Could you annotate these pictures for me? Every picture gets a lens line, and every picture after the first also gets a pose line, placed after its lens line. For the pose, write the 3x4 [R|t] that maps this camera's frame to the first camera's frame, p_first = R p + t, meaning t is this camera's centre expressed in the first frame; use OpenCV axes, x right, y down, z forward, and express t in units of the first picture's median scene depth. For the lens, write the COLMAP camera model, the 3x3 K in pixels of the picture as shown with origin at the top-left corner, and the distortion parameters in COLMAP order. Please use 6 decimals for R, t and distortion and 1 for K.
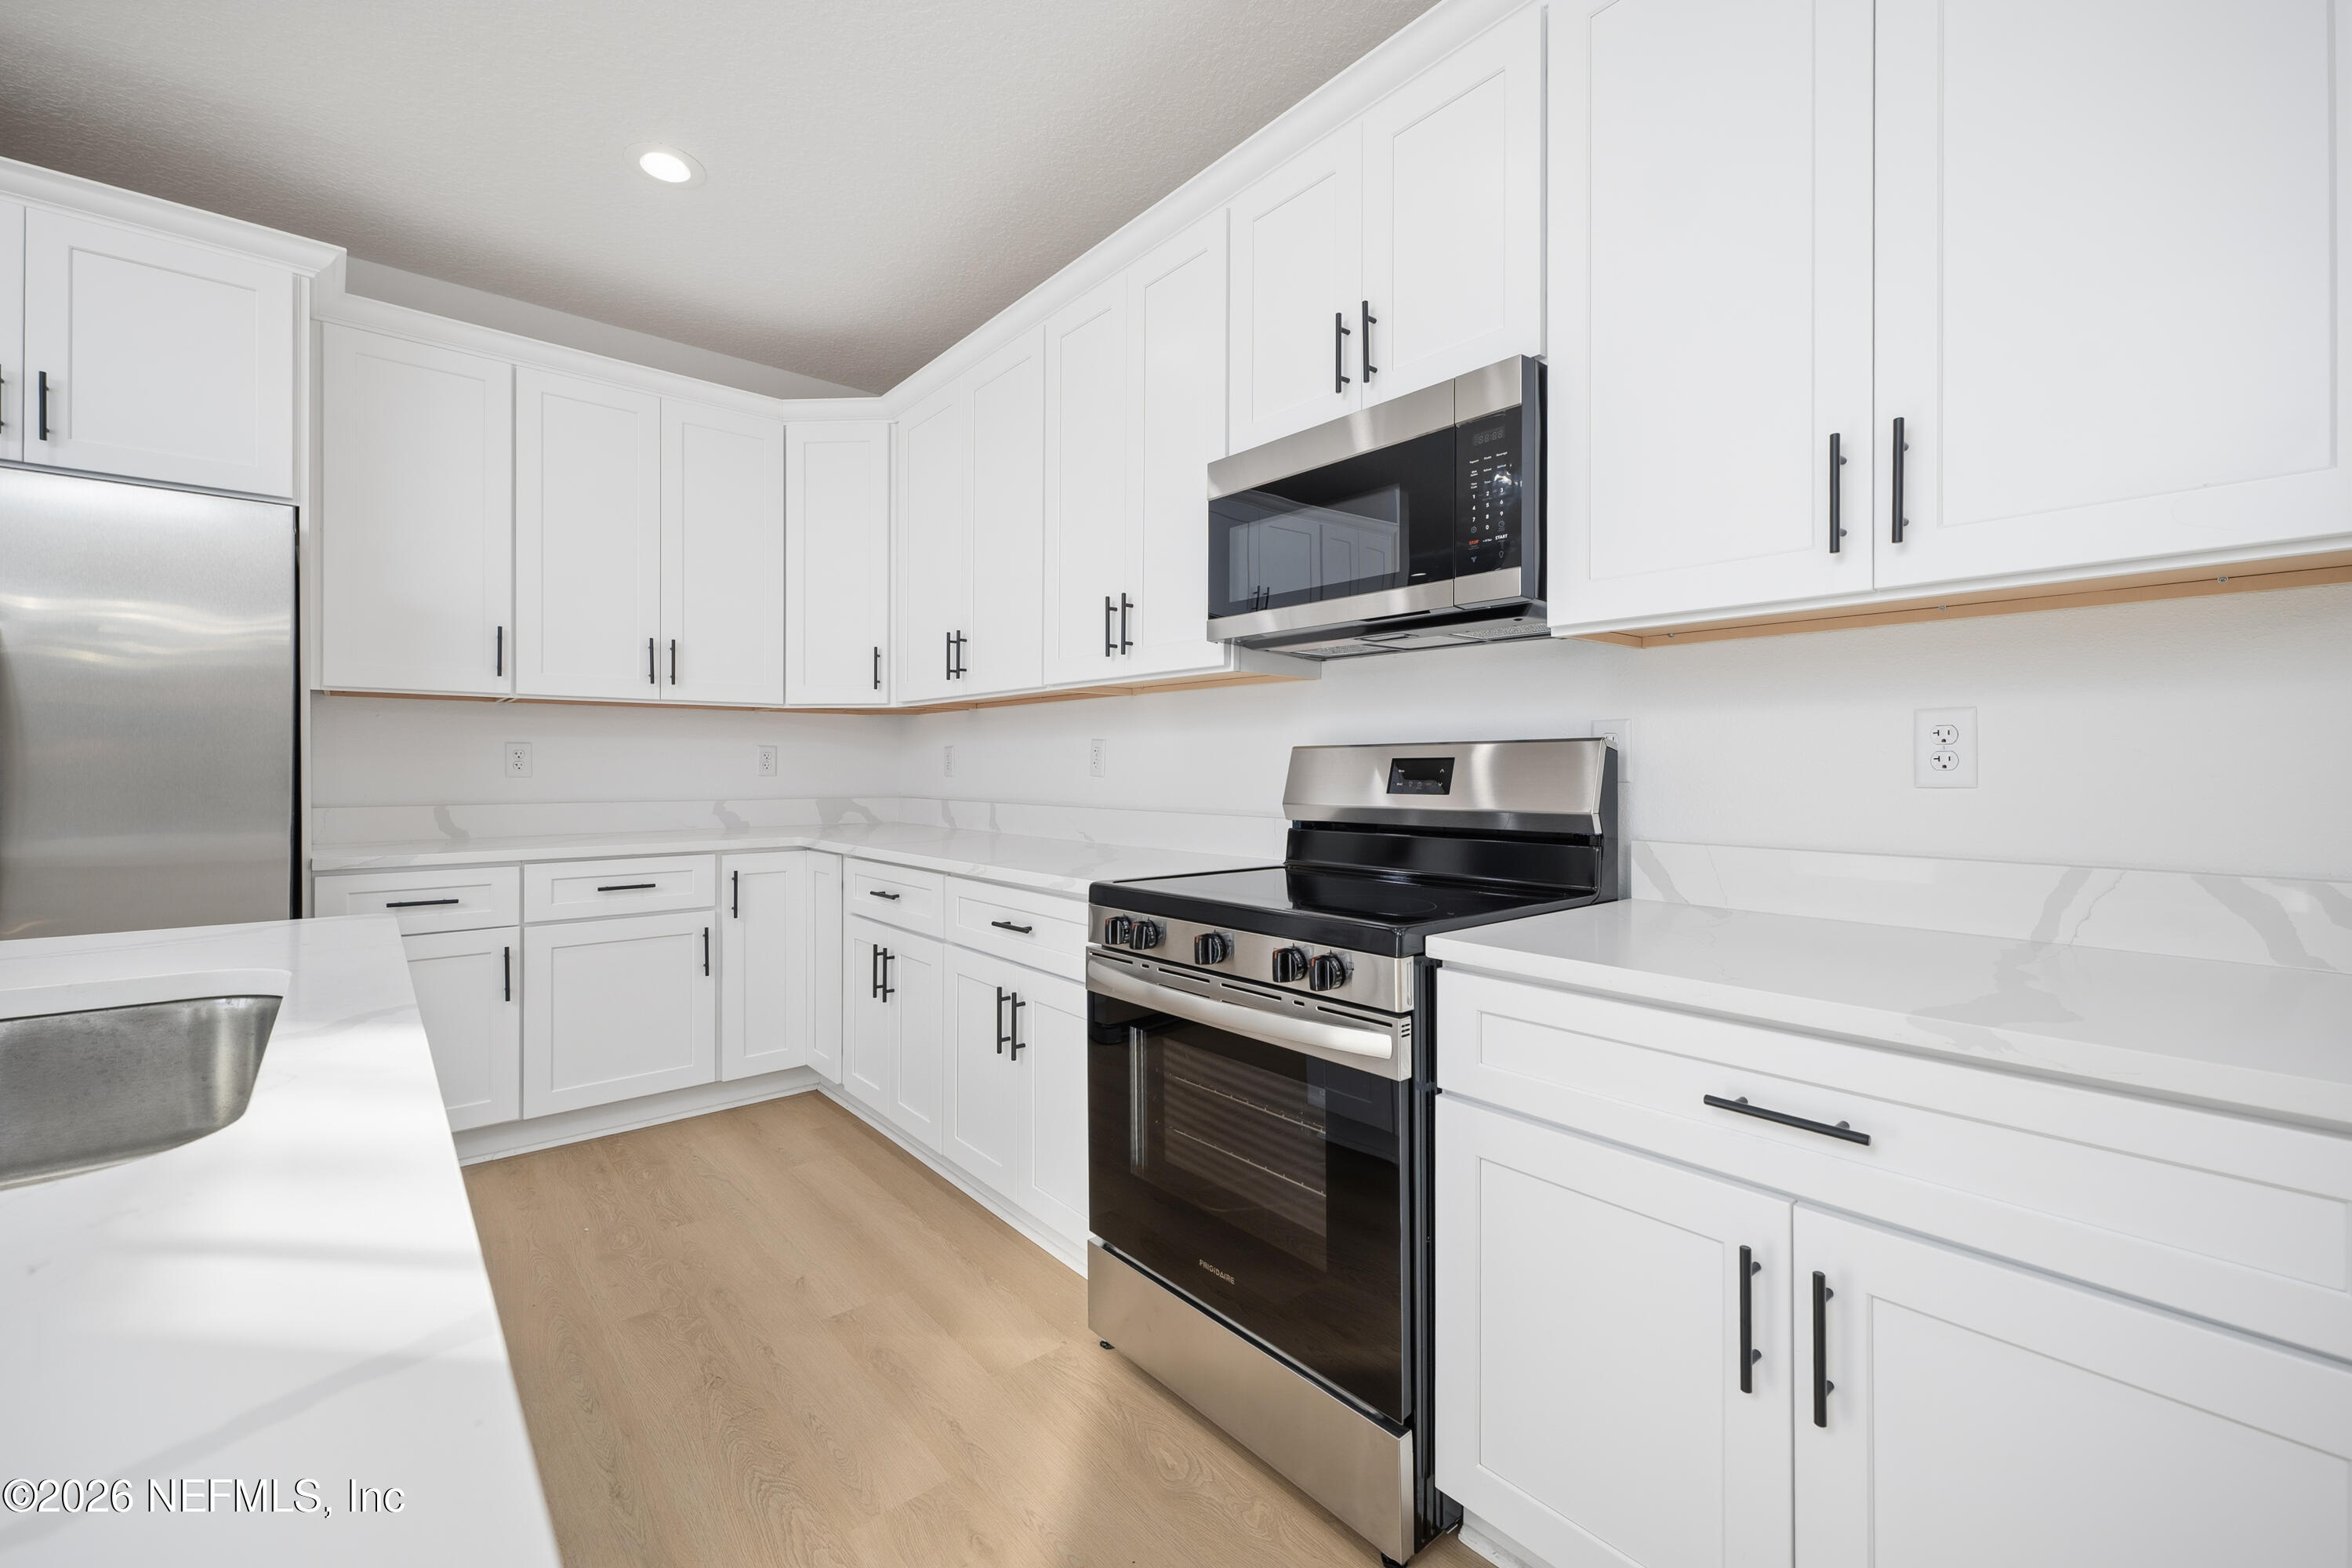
lens RADIAL K [[968.5, 0, 1174.2], [0, 968.5, 770.4], [0, 0, 1]] dist [0.001102, 0.000096]
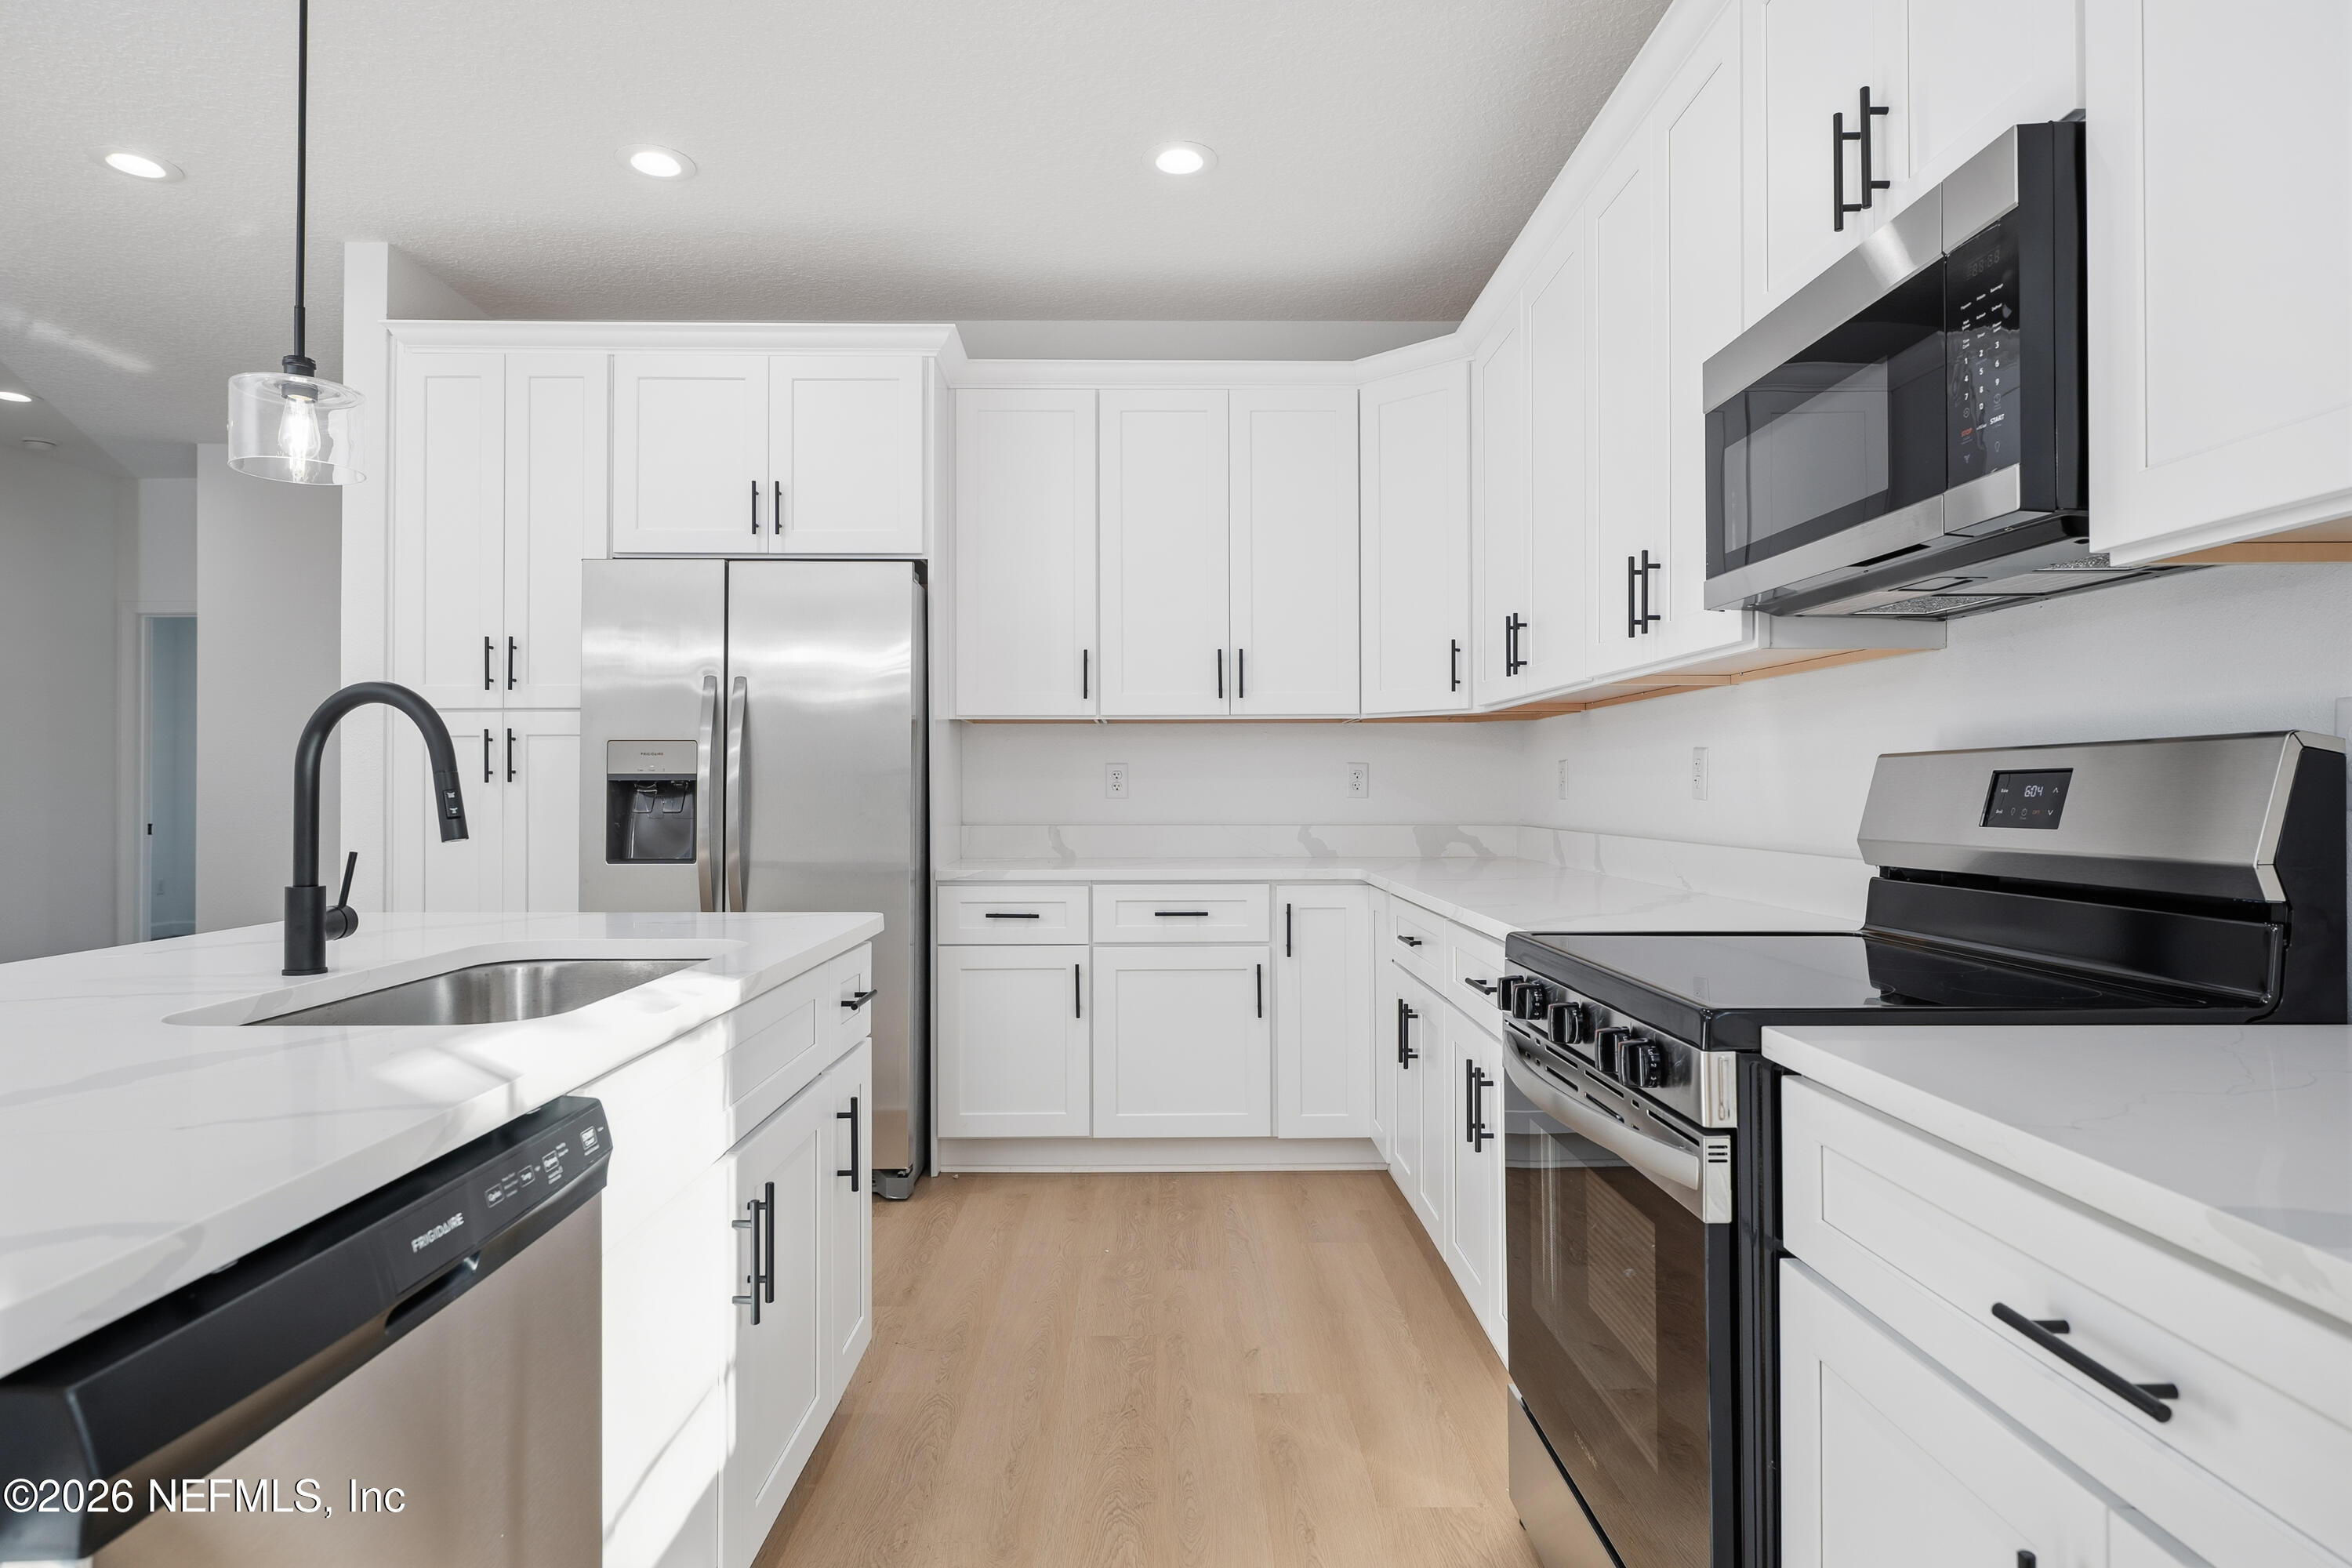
lens RADIAL K [[1320.8, 0, 1176.0], [0, 1320.8, 784.0], [0, 0, 1]] dist [-0.000206, -0.000171]
pose [[0.767620, -0.004636, -0.640888, 0.312096], [0.000761, 0.999980, -0.006322, 0.001136], [0.640904, 0.004366, 0.767608, -0.001462]]
